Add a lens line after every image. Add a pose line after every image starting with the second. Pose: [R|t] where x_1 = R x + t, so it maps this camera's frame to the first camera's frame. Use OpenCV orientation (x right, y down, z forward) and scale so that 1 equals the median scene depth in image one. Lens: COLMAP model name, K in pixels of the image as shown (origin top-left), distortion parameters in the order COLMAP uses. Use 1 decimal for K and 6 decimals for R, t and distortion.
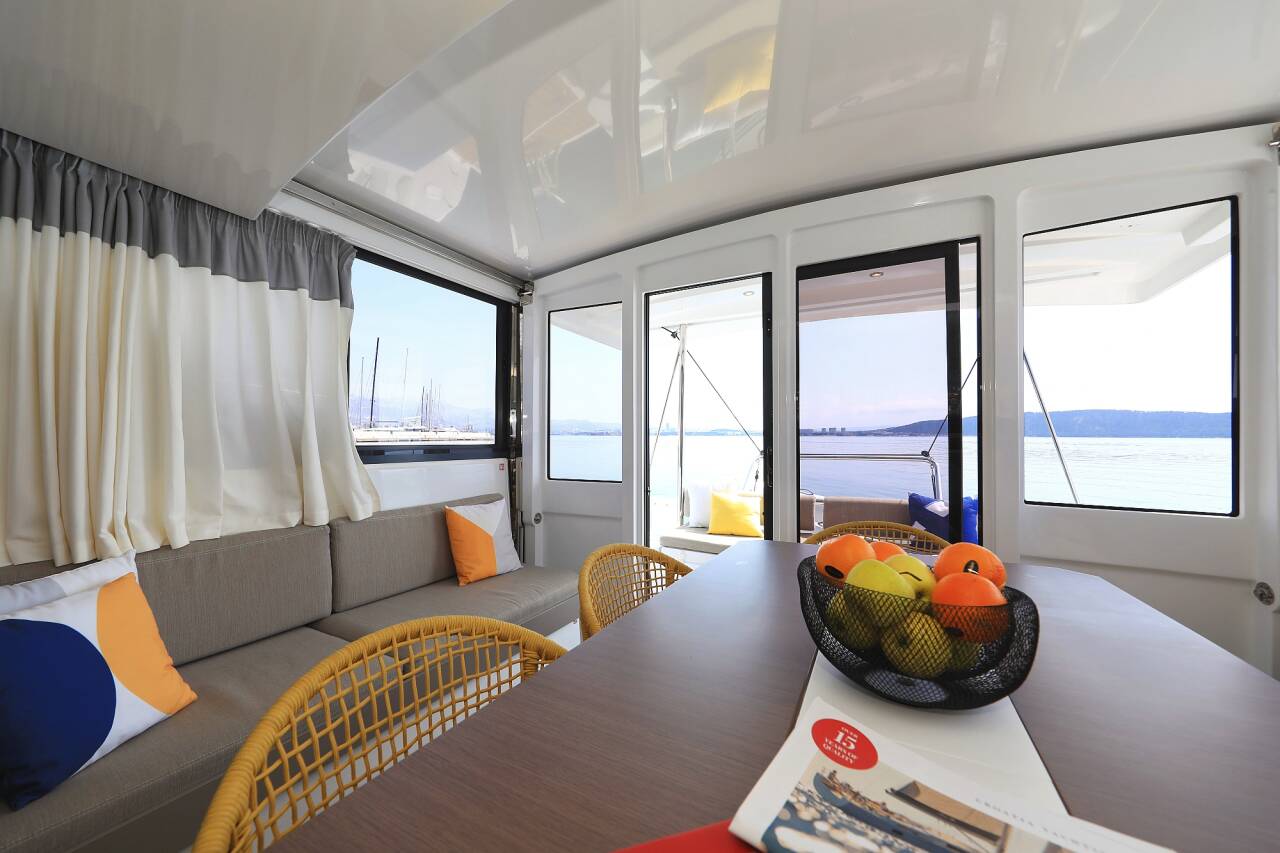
lens RADIAL K [[476.1, 0, 640.0], [0, 476.1, 426.5], [0, 0, 1]] dist [-0.000120, 0.000013]
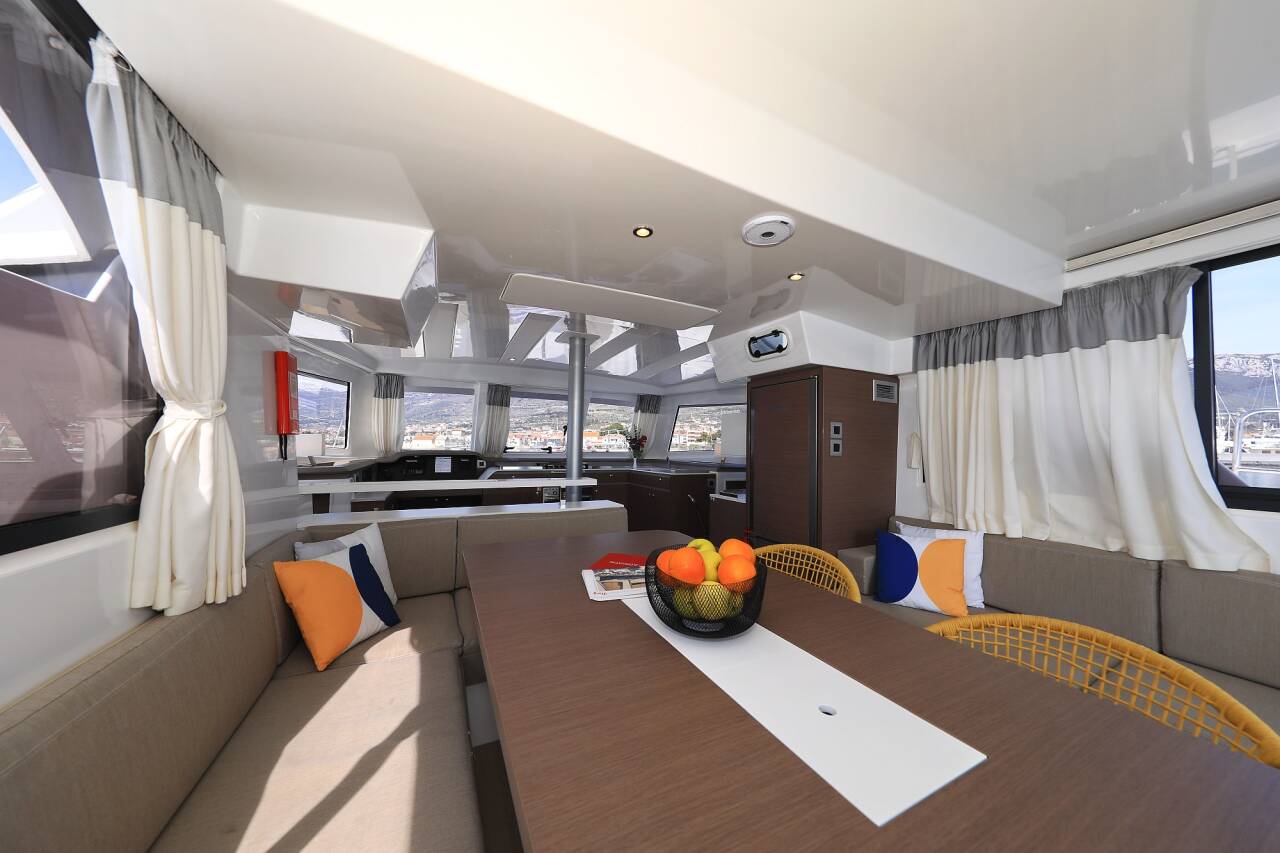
lens RADIAL K [[391.2, 0, 617.9], [0, 391.2, 402.5], [0, 0, 1]] dist [-0.006339, -0.000136]
pose [[-0.623509, -0.097023, -0.775773, 0.641719], [0.000198, 0.992250, -0.124256, -0.024924], [0.781816, -0.077629, -0.618657, 0.565007]]
